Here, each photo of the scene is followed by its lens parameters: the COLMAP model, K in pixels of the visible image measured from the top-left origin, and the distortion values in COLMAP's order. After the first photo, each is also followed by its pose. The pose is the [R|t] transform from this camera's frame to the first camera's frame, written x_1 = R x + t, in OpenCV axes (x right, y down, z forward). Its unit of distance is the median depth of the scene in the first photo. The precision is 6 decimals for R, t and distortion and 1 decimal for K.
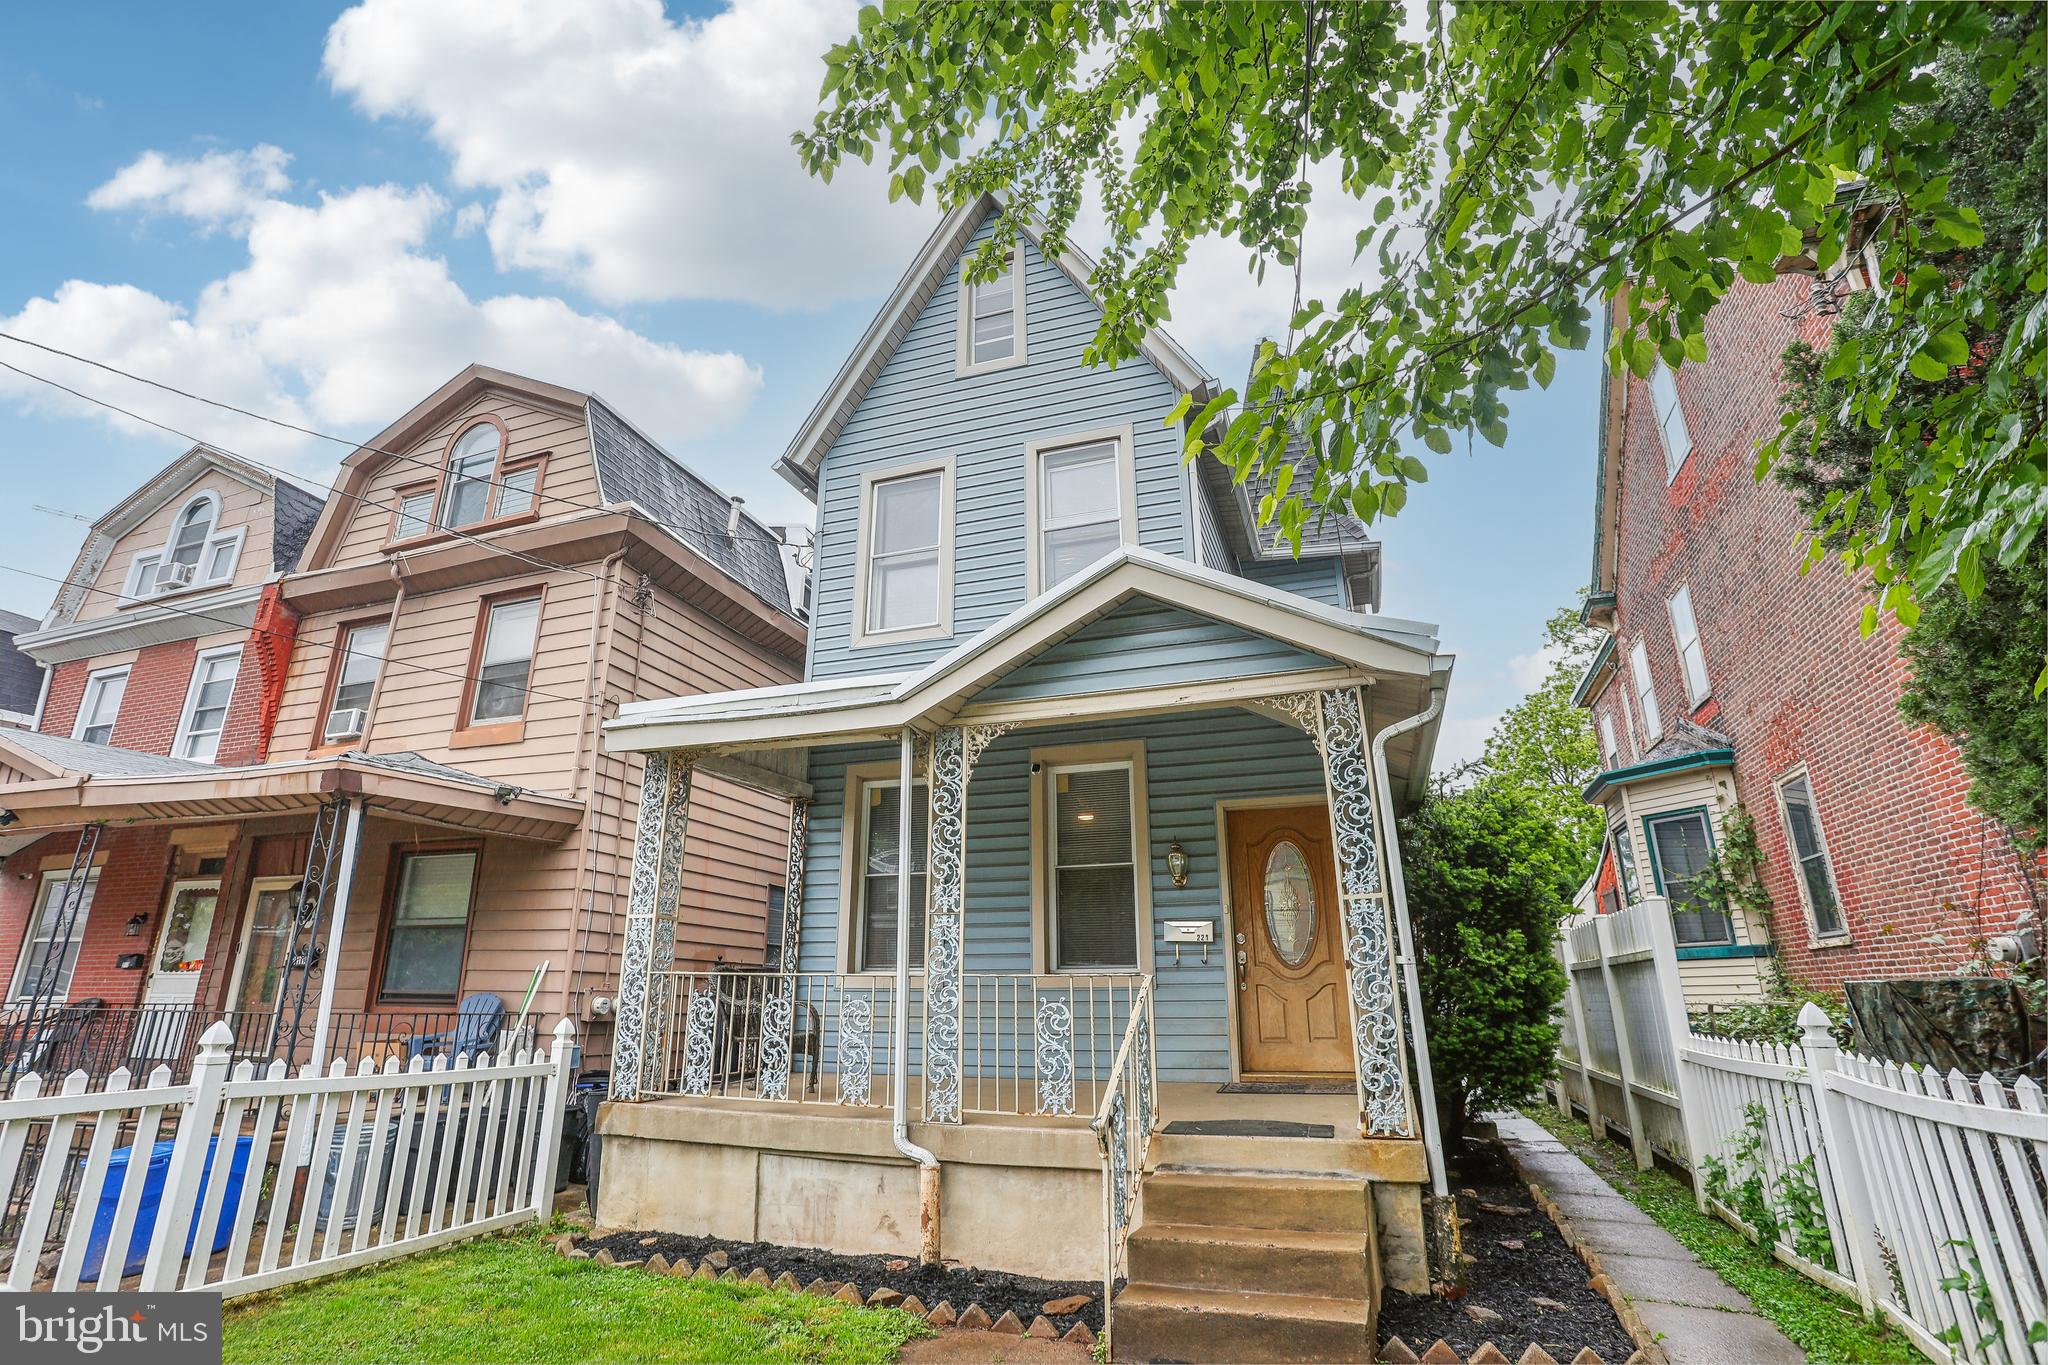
lens RADIAL K [[997.2, 0, 1010.3], [0, 997.2, 659.1], [0, 0, 1]] dist [-0.069609, 0.029195]
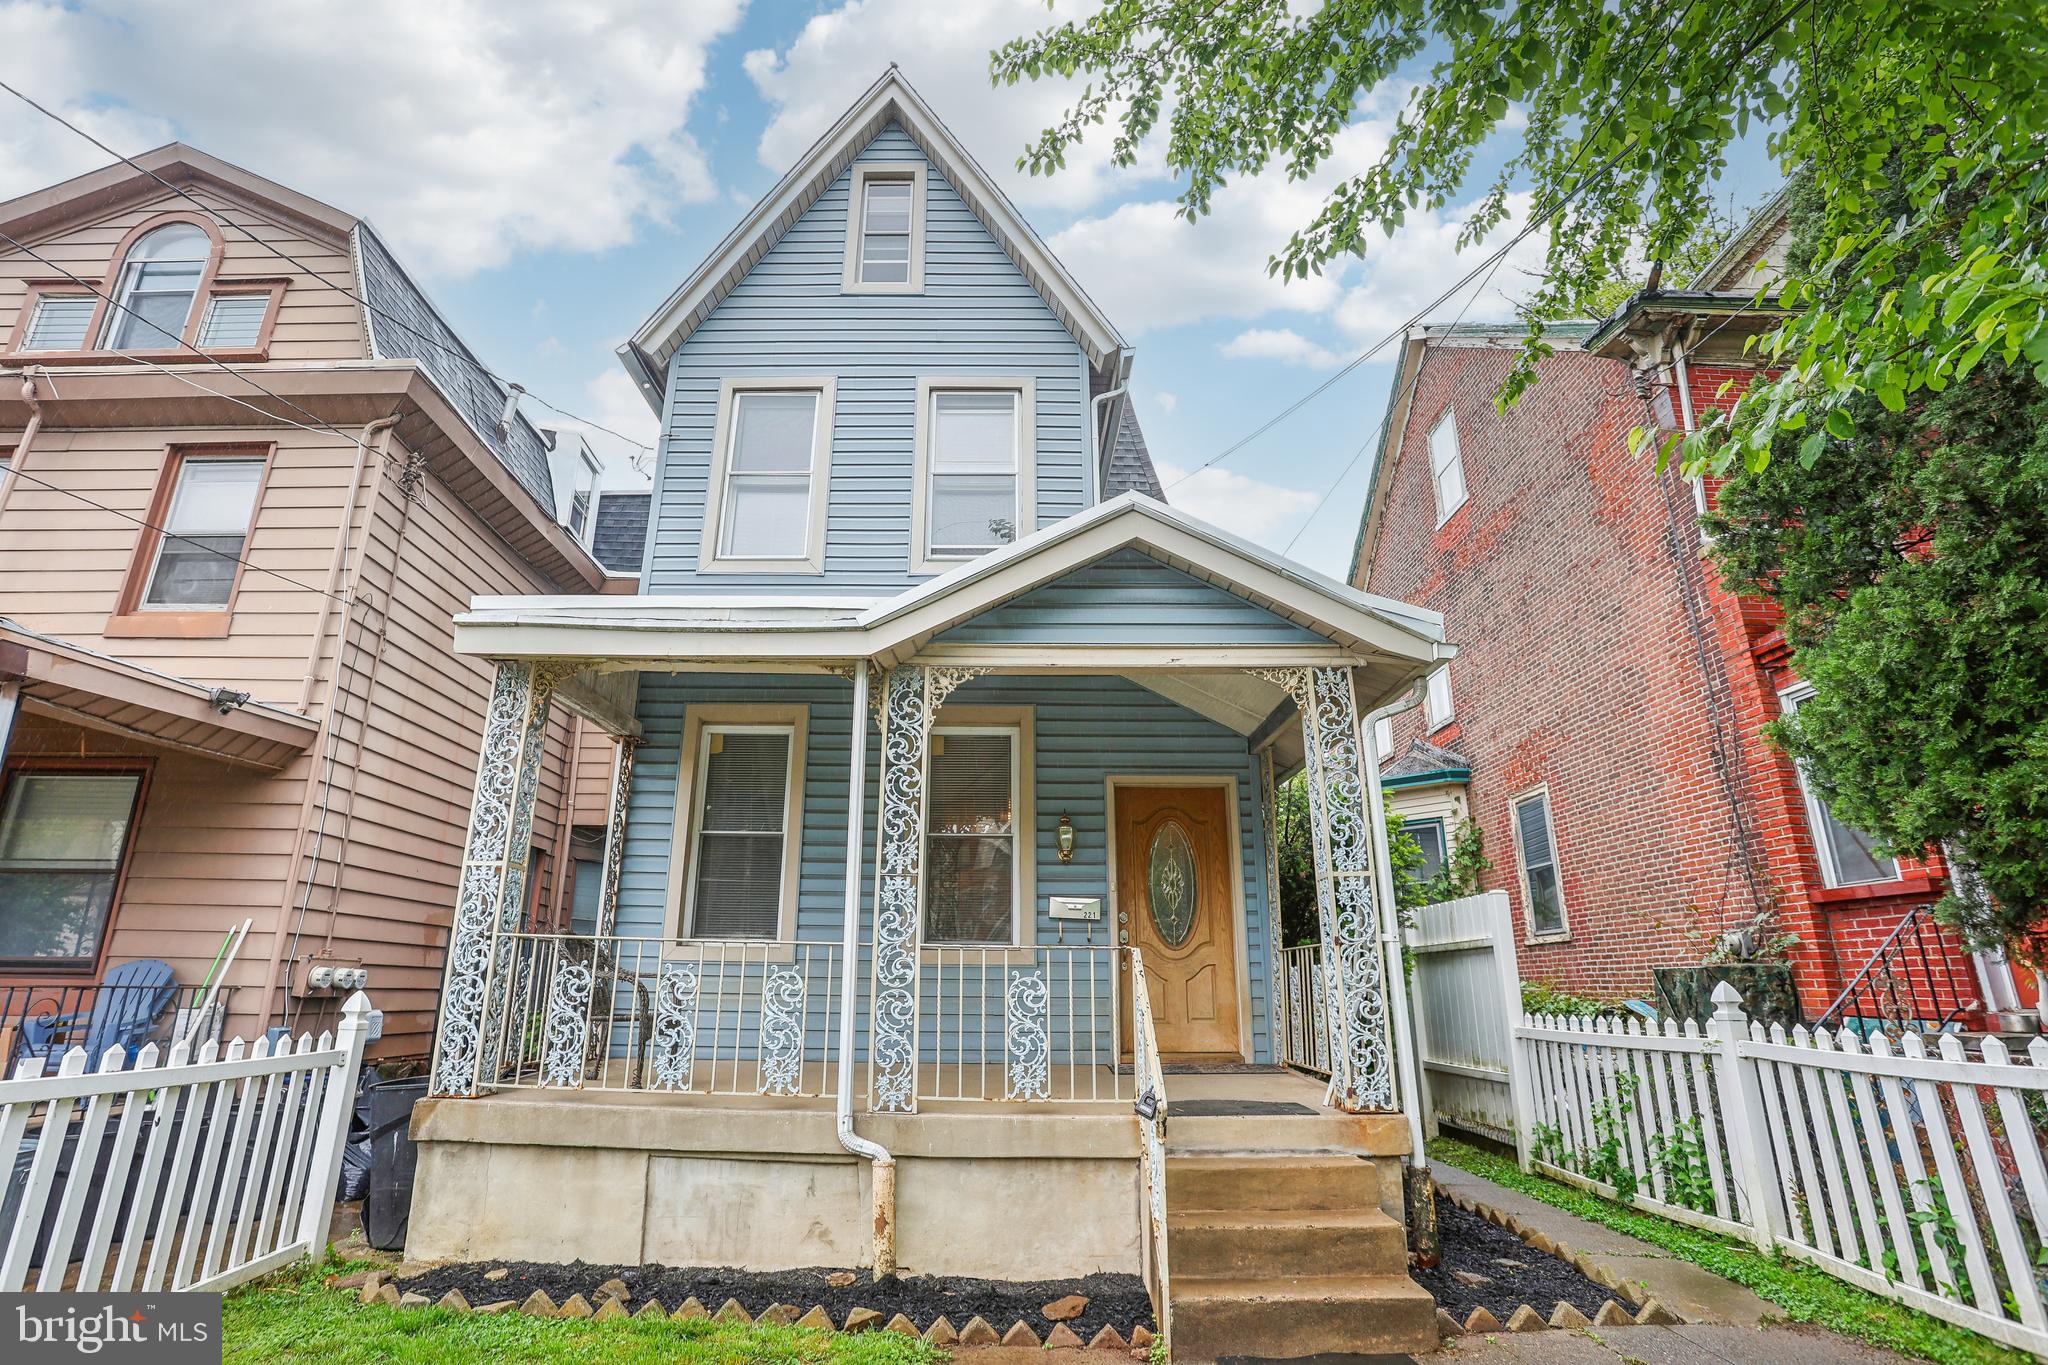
lens RADIAL K [[1006.6, 0, 999.8], [0, 1006.6, 657.6], [0, 0, 1]] dist [-0.068587, 0.029903]
pose [[0.943994, 0.109616, 0.311223, -0.185285], [-0.113915, 0.993481, -0.004390, 0.039252], [-0.309676, -0.031309, 0.950327, 0.089834]]
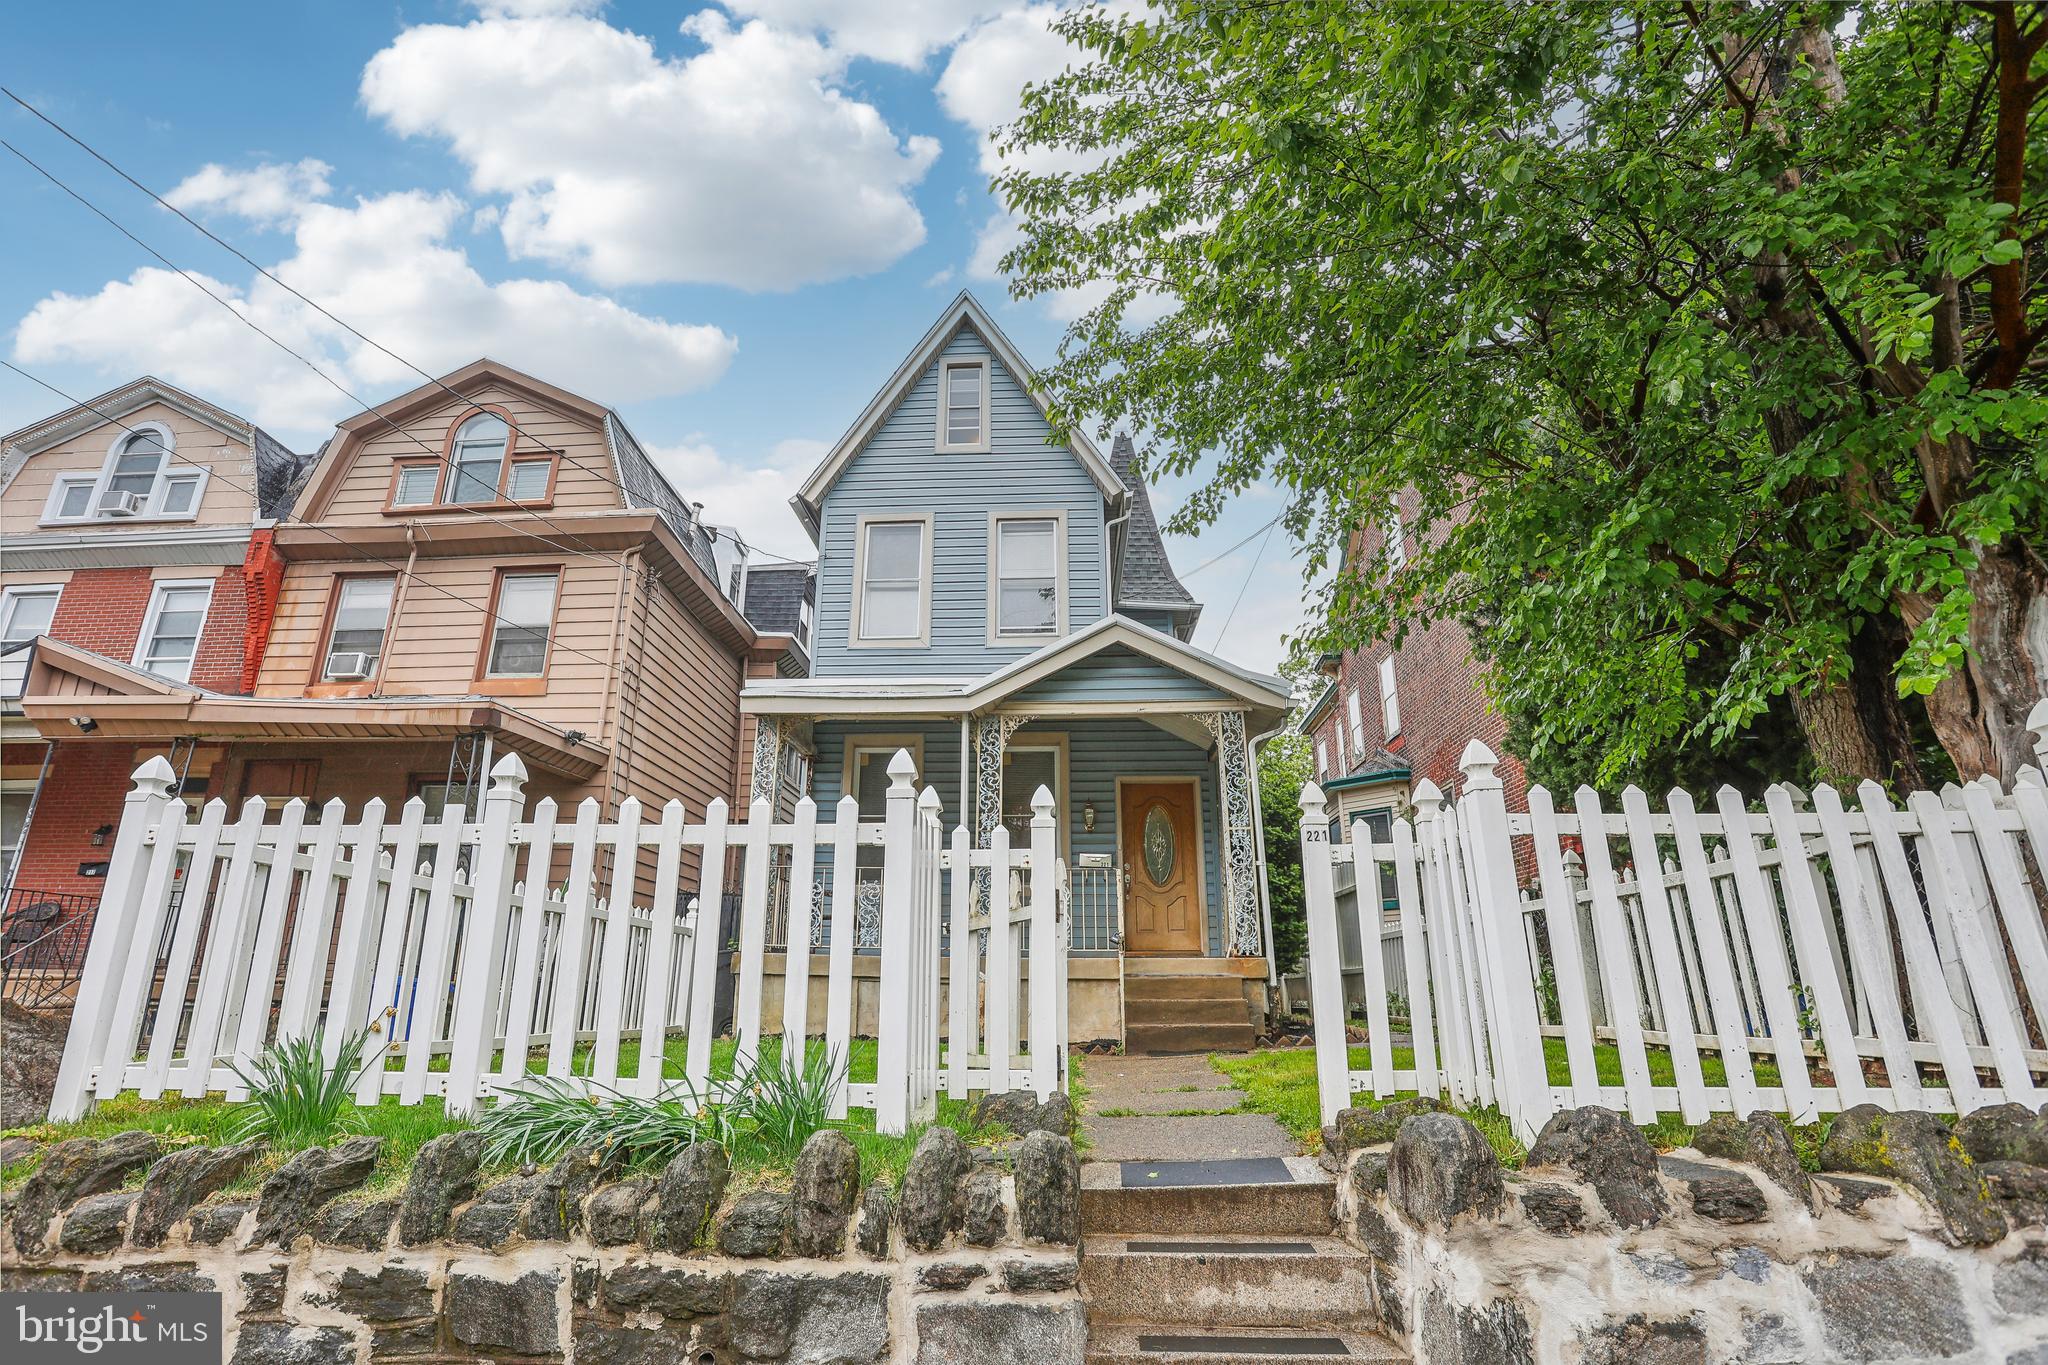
lens RADIAL K [[997.2, 0, 1010.3], [0, 997.2, 659.1], [0, 0, 1]] dist [-0.069609, 0.029195]
pose [[0.960150, 0.094542, 0.263010, -0.319079], [-0.096122, 0.995346, -0.006884, -0.007918], [-0.262437, -0.018671, 0.964768, -0.365871]]
